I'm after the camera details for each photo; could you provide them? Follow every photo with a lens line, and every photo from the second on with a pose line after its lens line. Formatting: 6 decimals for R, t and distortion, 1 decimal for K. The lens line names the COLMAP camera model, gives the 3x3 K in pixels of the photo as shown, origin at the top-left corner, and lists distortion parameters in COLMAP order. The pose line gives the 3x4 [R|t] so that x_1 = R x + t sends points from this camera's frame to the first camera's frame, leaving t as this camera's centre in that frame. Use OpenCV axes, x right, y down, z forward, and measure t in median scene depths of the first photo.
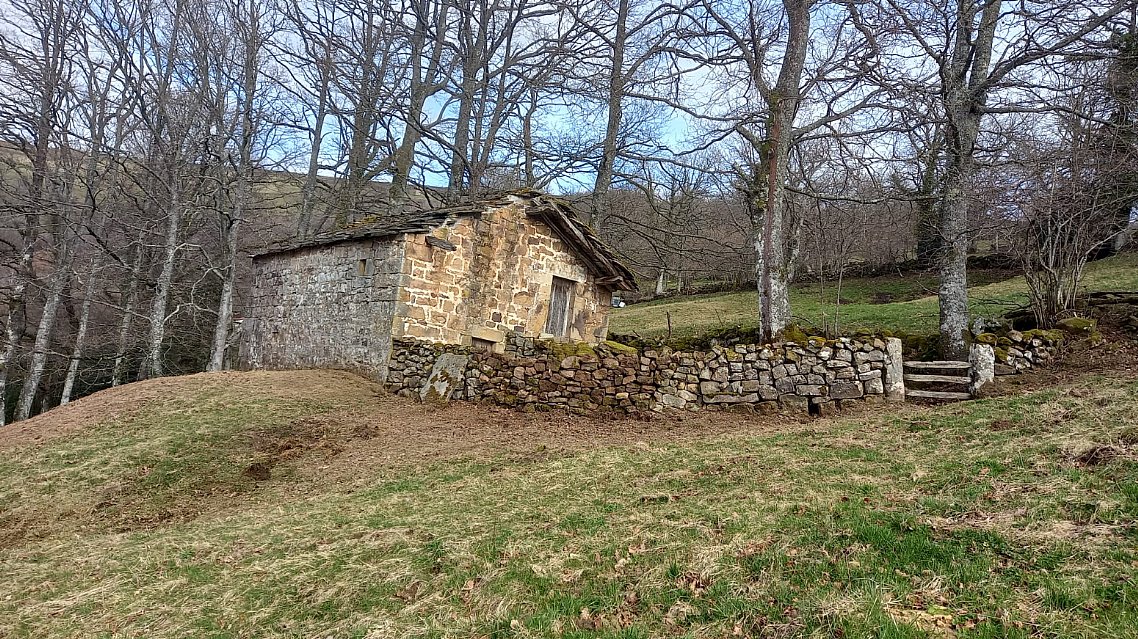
lens RADIAL K [[816.9, 0, 569.0], [0, 816.9, 319.5], [0, 0, 1]] dist [0.099511, -0.095216]
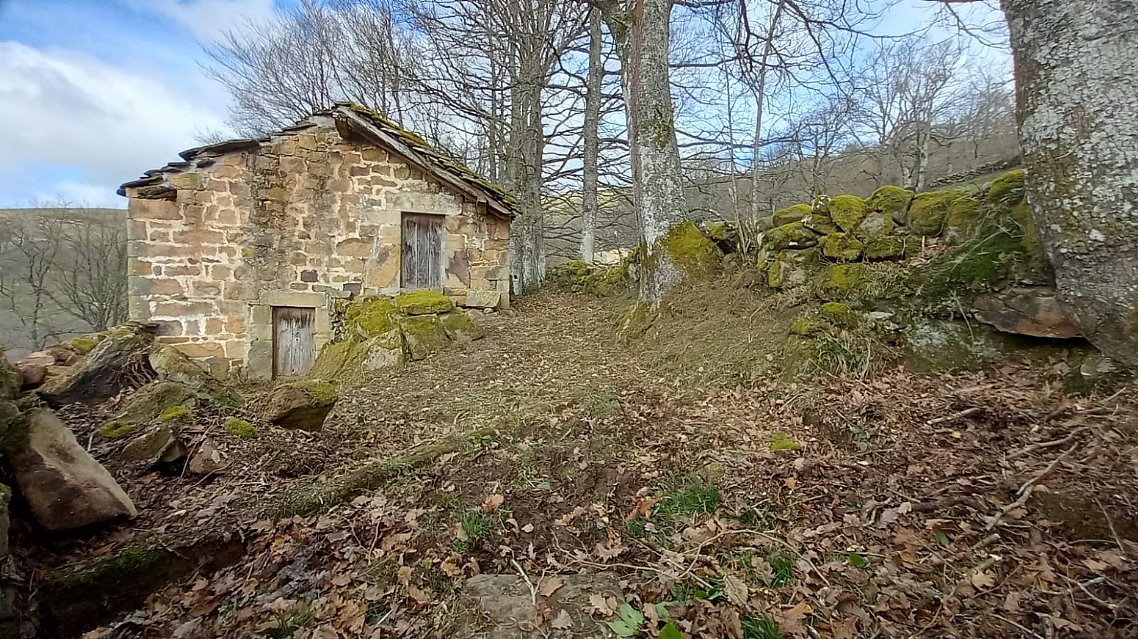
lens RADIAL K [[450.4, 0, 582.5], [0, 450.4, 304.9], [0, 0, 1]] dist [0.022501, -0.019794]
pose [[0.902724, -0.088758, -0.420965, 0.348844], [0.130078, 0.989000, 0.070417, 0.029627], [0.410084, -0.118325, 0.904339, 0.750382]]
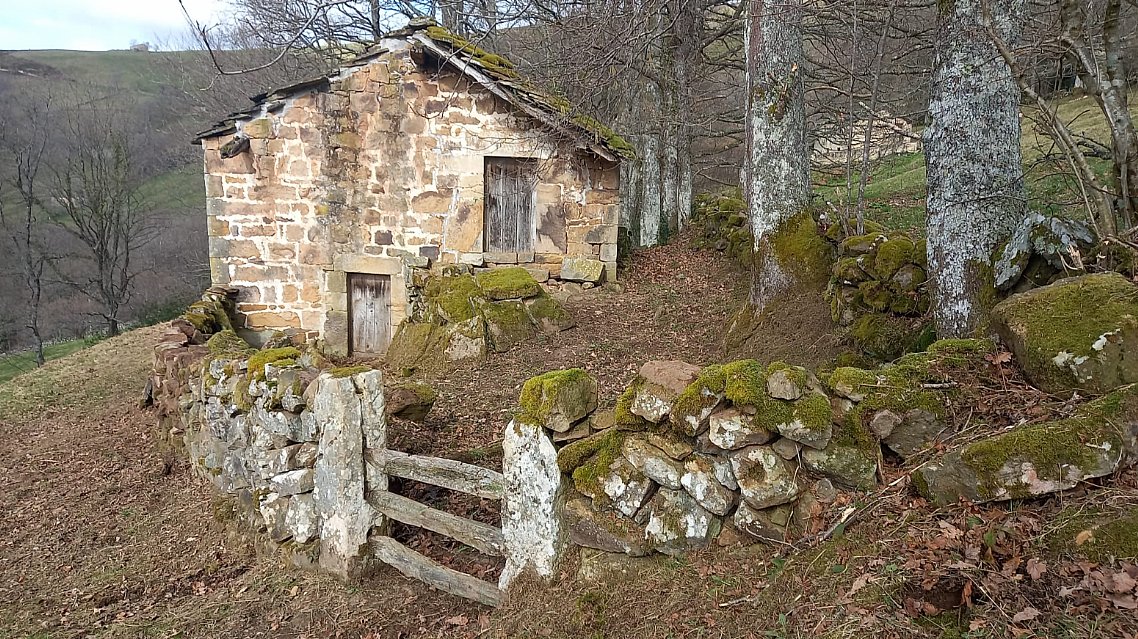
lens RADIAL K [[818.0, 0, 574.6], [0, 818.0, 347.1], [0, 0, 1]] dist [0.034719, 0.000113]
pose [[0.756319, 0.034799, -0.653276, 0.497221], [0.121642, 0.973690, 0.192696, -0.027452], [0.642794, -0.225205, 0.732187, 0.622787]]
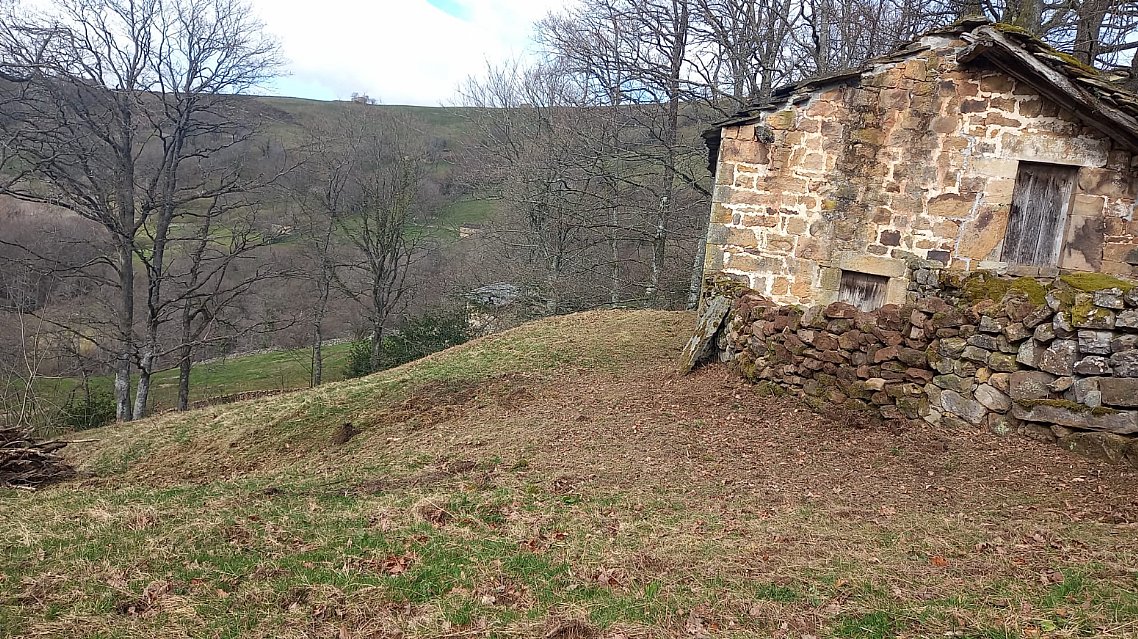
lens RADIAL K [[818.8, 0, 570.8], [0, 818.8, 327.8], [0, 0, 1]] dist [0.088311, -0.085273]
pose [[0.619228, 0.044392, -0.783956, 0.284531], [0.031129, 0.996228, 0.081000, 0.007313], [0.784594, -0.074562, 0.615510, 0.420266]]
